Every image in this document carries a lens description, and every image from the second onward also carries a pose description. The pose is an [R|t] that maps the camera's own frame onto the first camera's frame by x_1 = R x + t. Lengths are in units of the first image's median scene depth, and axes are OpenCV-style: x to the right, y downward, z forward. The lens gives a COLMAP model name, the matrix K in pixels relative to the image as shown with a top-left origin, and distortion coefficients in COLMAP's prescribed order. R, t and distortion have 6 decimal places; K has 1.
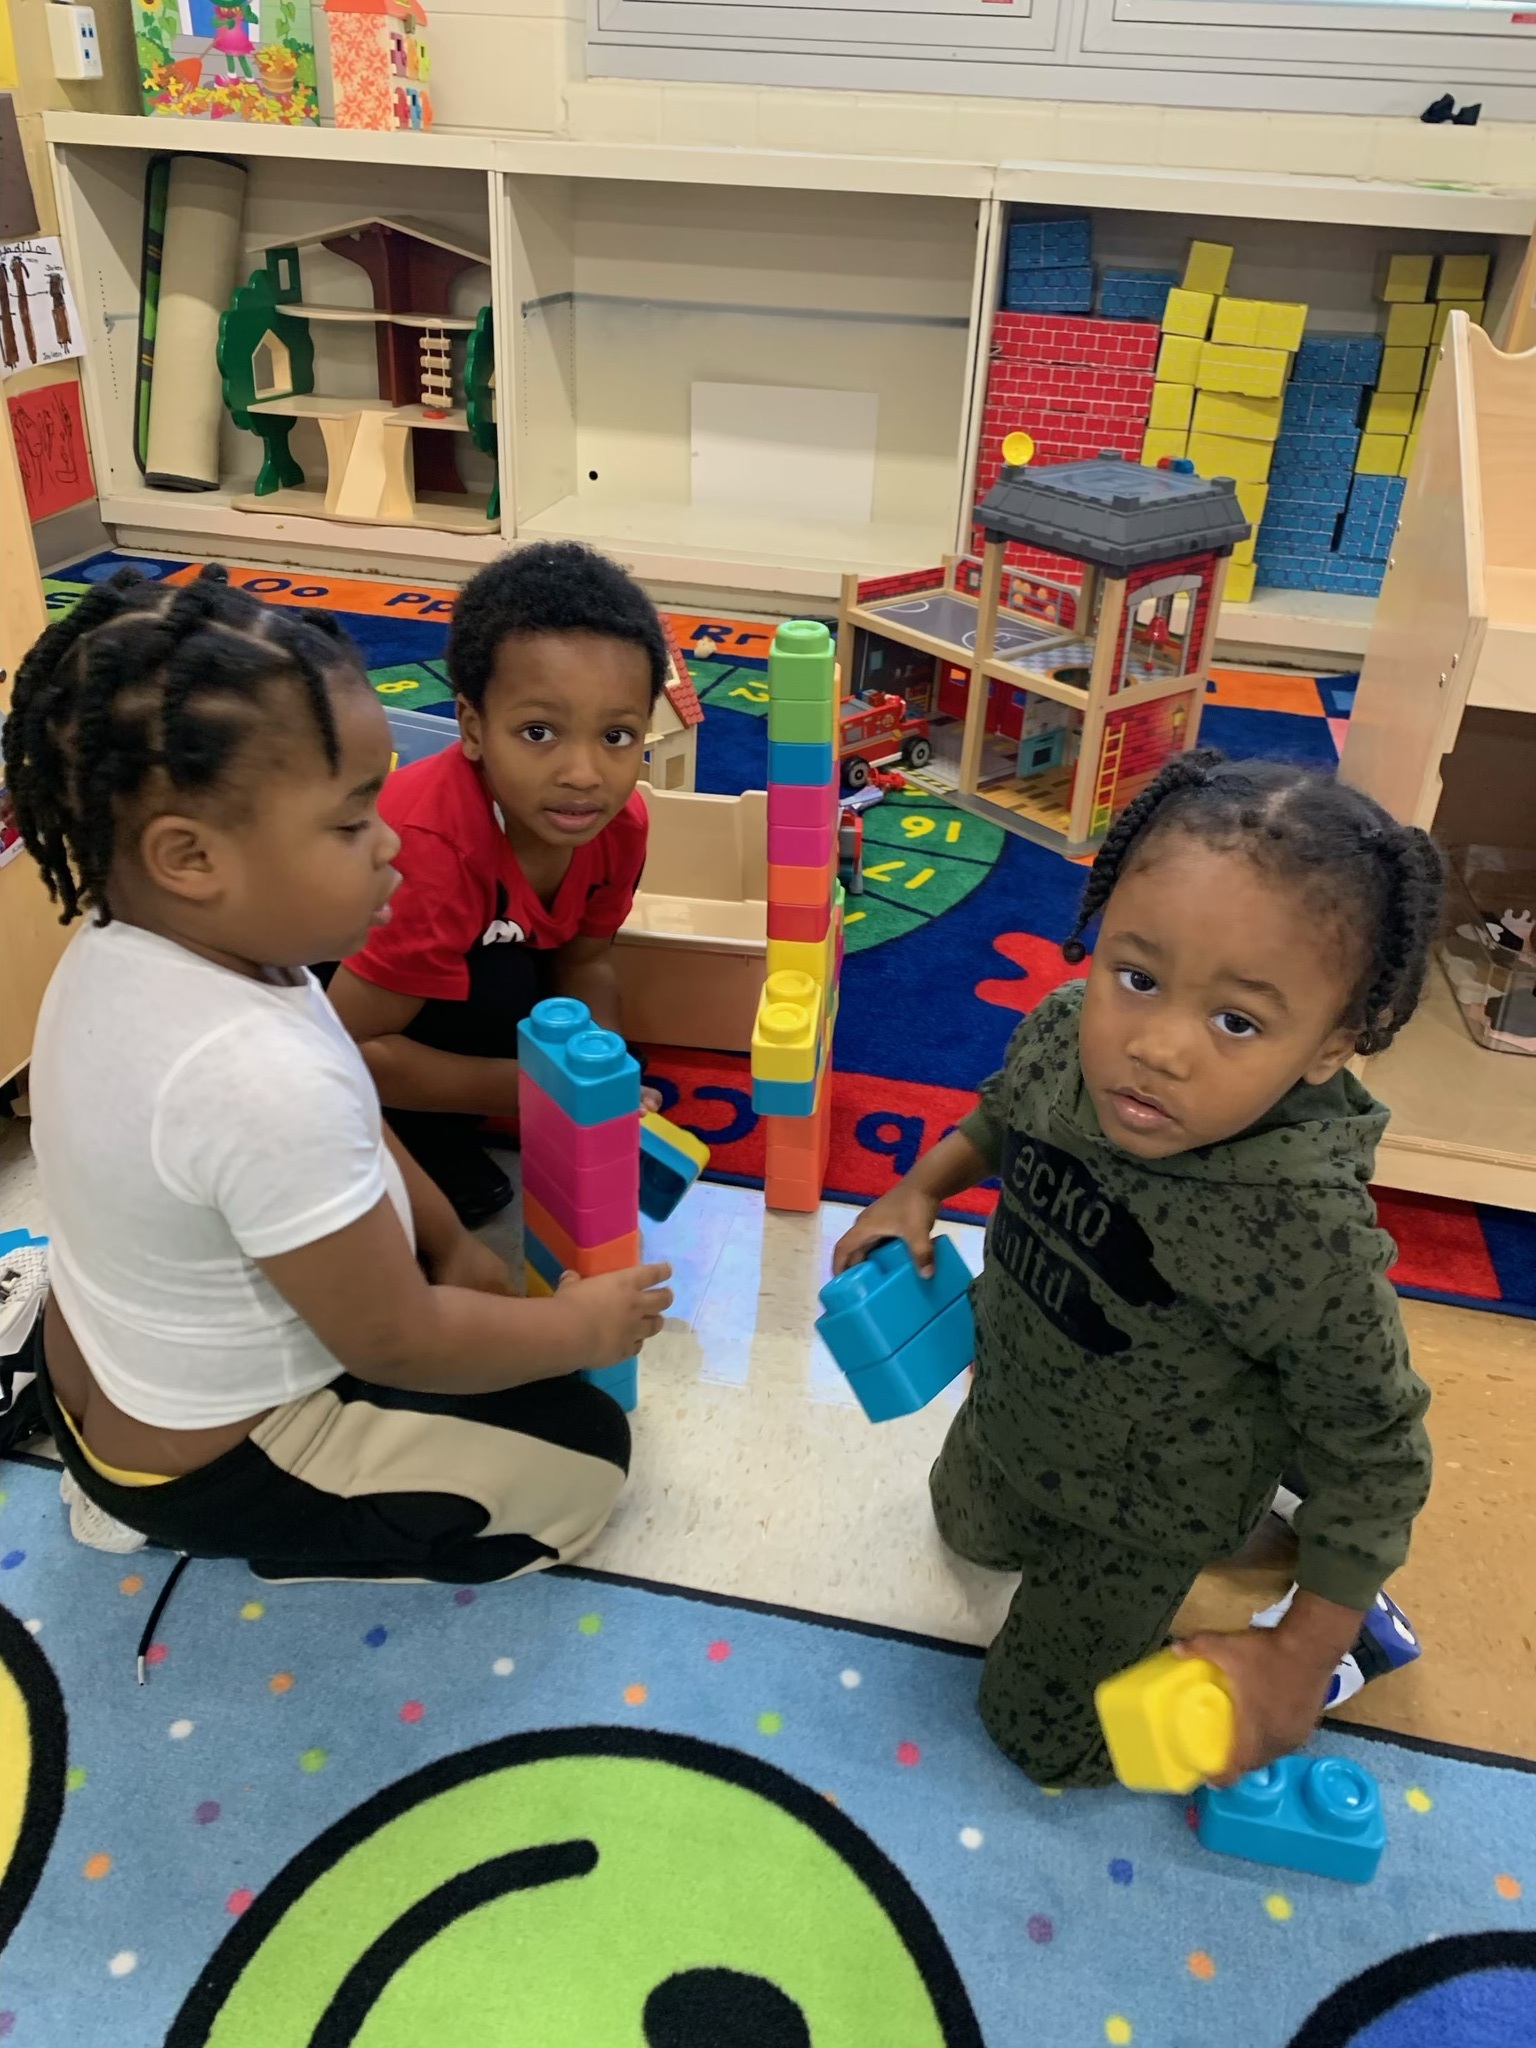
lens RADIAL K [[1524.3, 0, 781.7], [0, 1524.3, 1008.2], [0, 0, 1]] dist [0.007415, 0.006722]
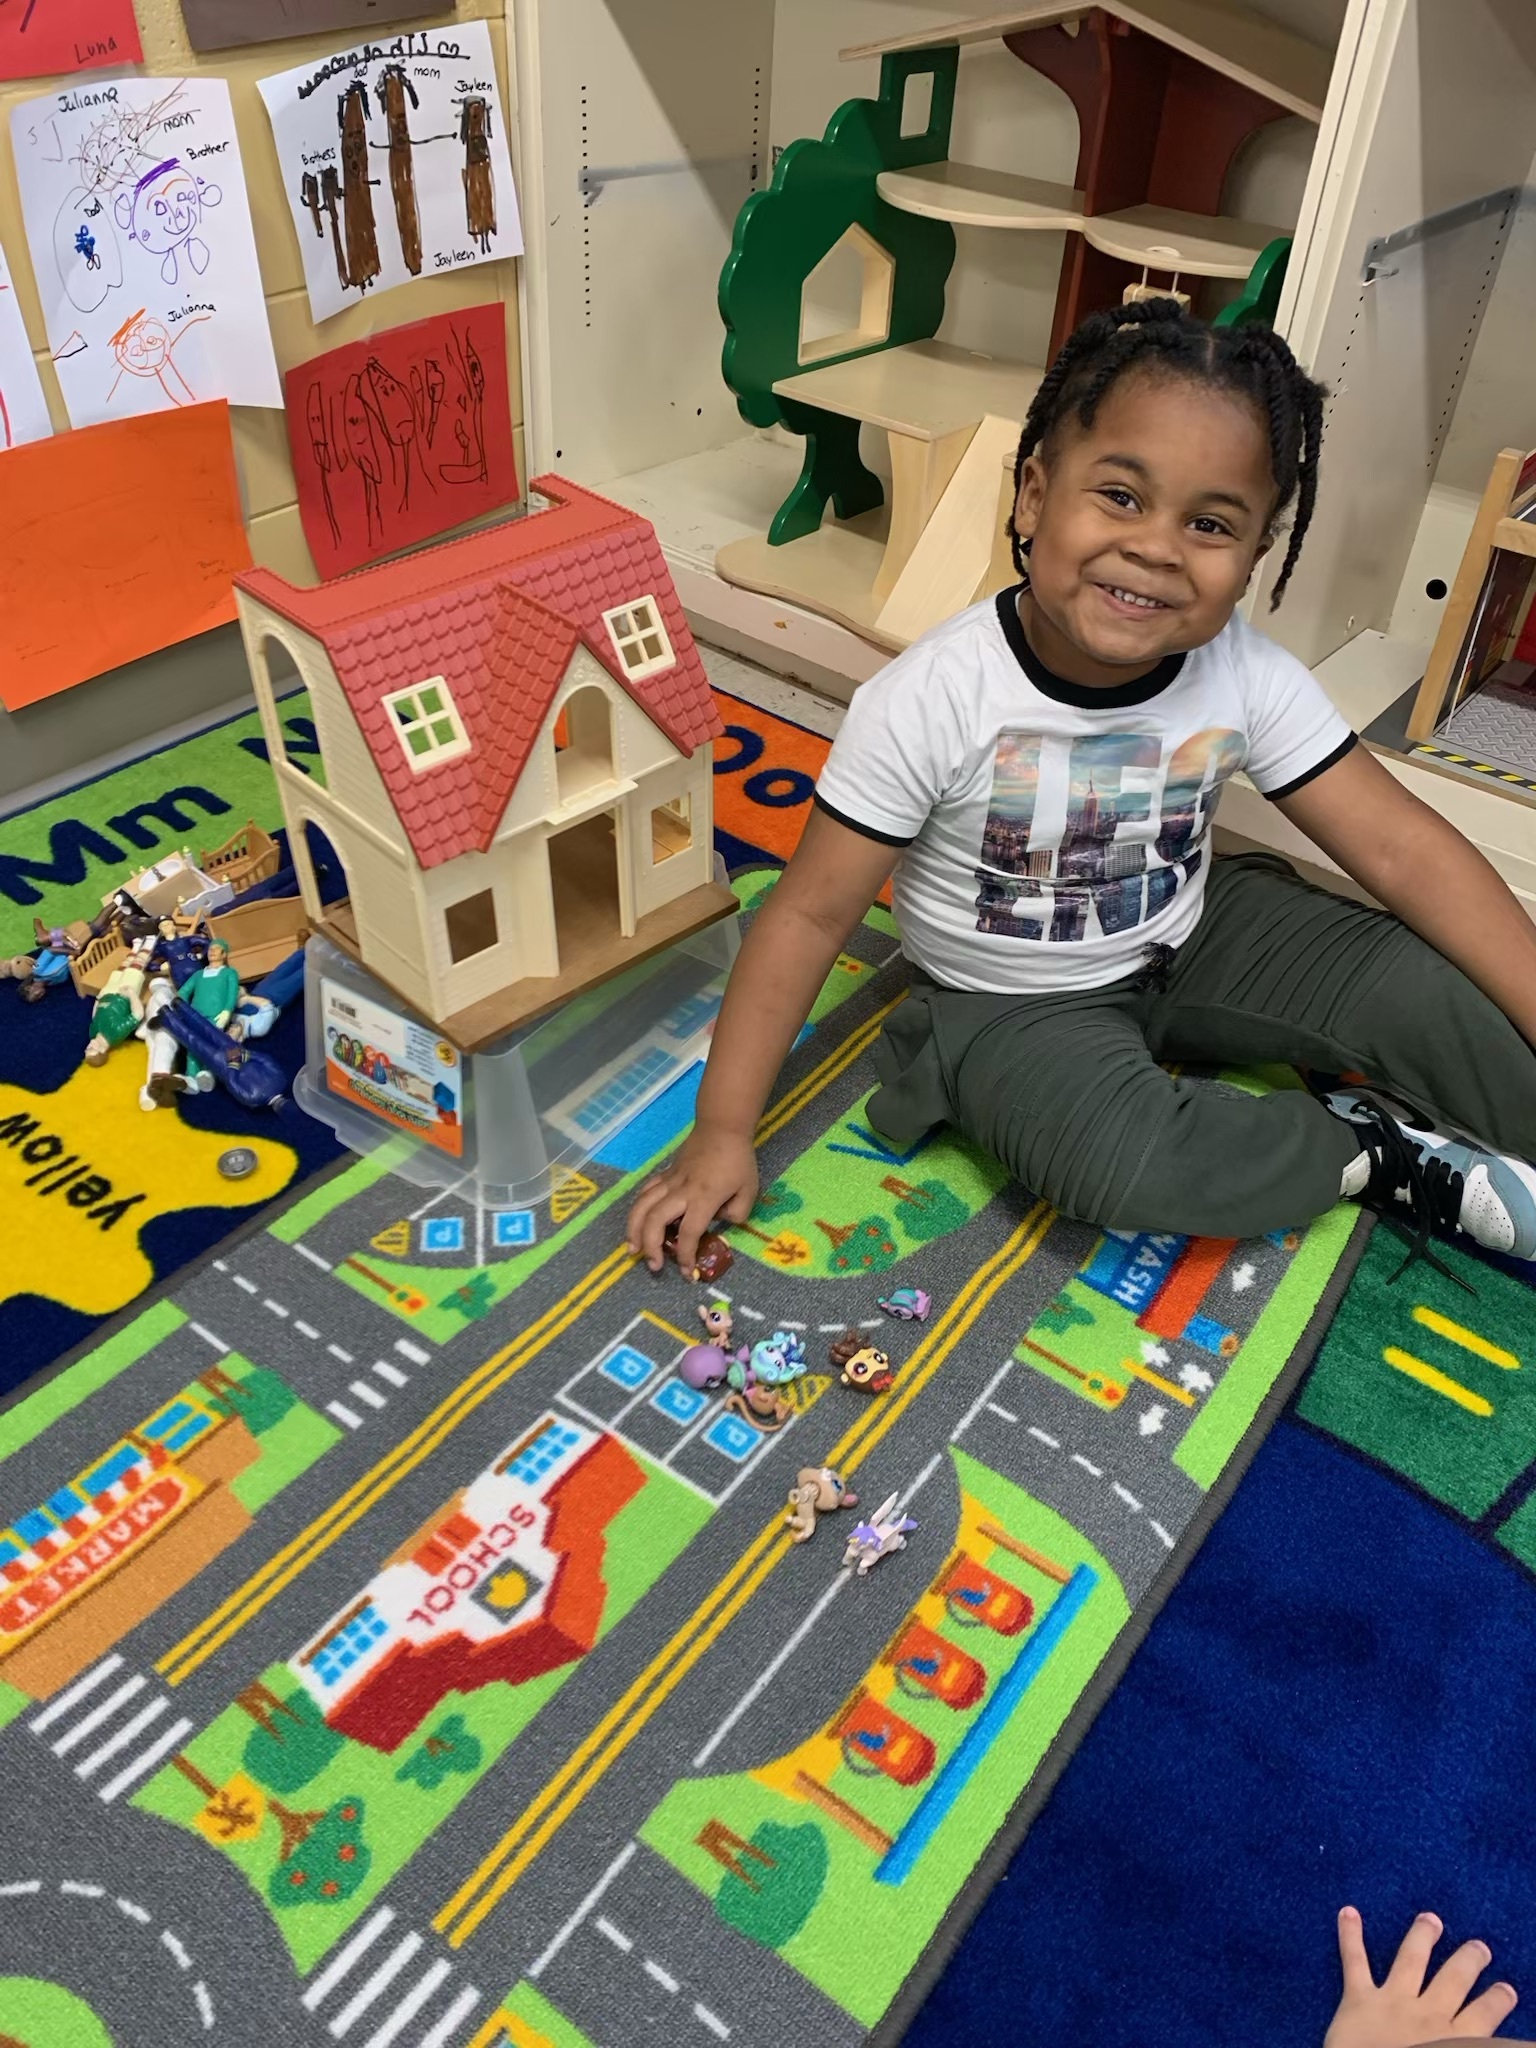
lens RADIAL K [[1524.3, 0, 772.9], [0, 1524.3, 1035.3], [0, 0, 1]] dist [0.007415, 0.006722]
pose [[0.868382, 0.303396, -0.392255, -0.082296], [-0.235540, 0.948430, 0.212136, -0.302081], [0.436388, -0.091823, 0.895061, 0.531970]]
